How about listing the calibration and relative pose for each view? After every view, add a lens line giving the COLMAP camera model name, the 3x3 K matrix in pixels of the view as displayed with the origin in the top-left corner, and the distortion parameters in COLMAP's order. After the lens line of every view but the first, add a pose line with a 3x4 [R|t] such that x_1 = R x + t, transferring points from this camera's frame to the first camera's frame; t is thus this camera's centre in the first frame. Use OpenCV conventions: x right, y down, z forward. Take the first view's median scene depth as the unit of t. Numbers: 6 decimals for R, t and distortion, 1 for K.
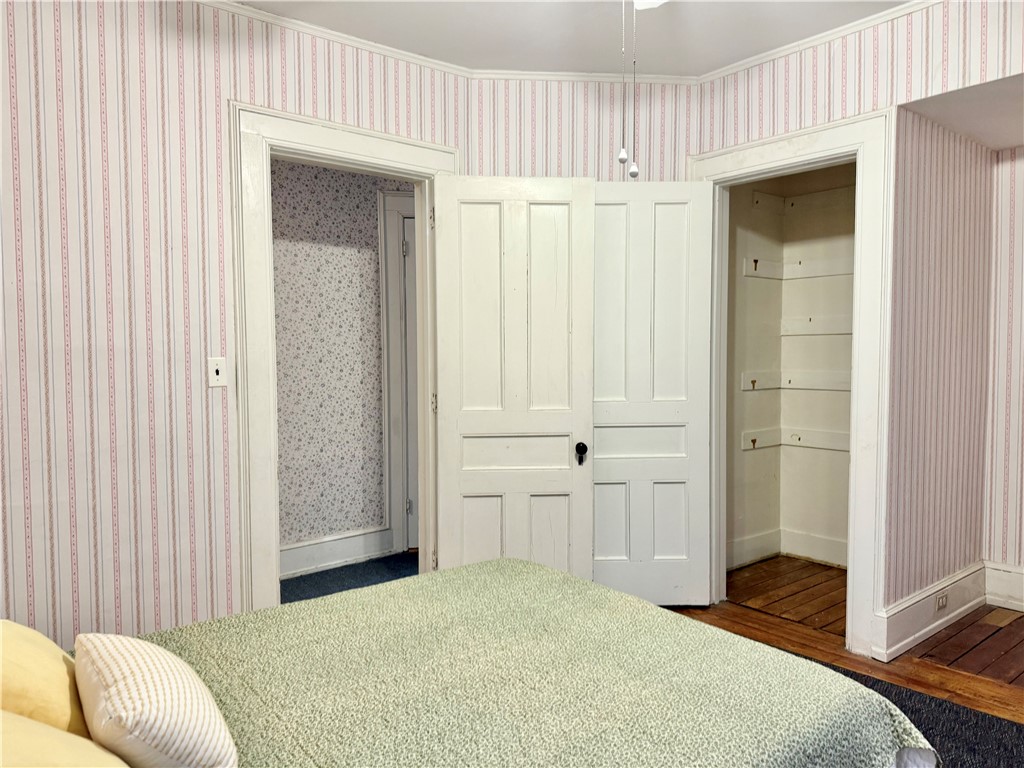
lens RADIAL K [[722.2, 0, 511.4], [0, 722.2, 385.2], [0, 0, 1]] dist [-0.013014, 0.001743]
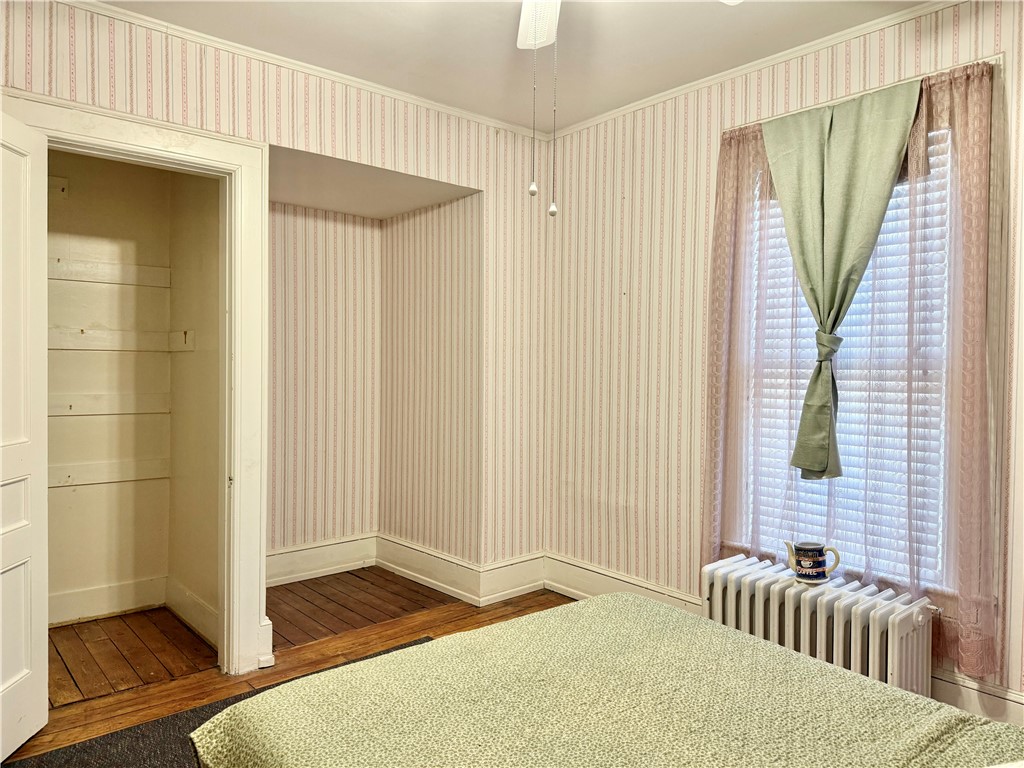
lens RADIAL K [[722.2, 0, 511.8], [0, 722.2, 383.7], [0, 0, 1]] dist [-0.013014, 0.001743]
pose [[-0.025752, -0.018093, 0.999505, -0.539228], [0.036513, 0.999152, 0.019028, -0.036793], [-0.999001, 0.036985, -0.025070, 0.655599]]
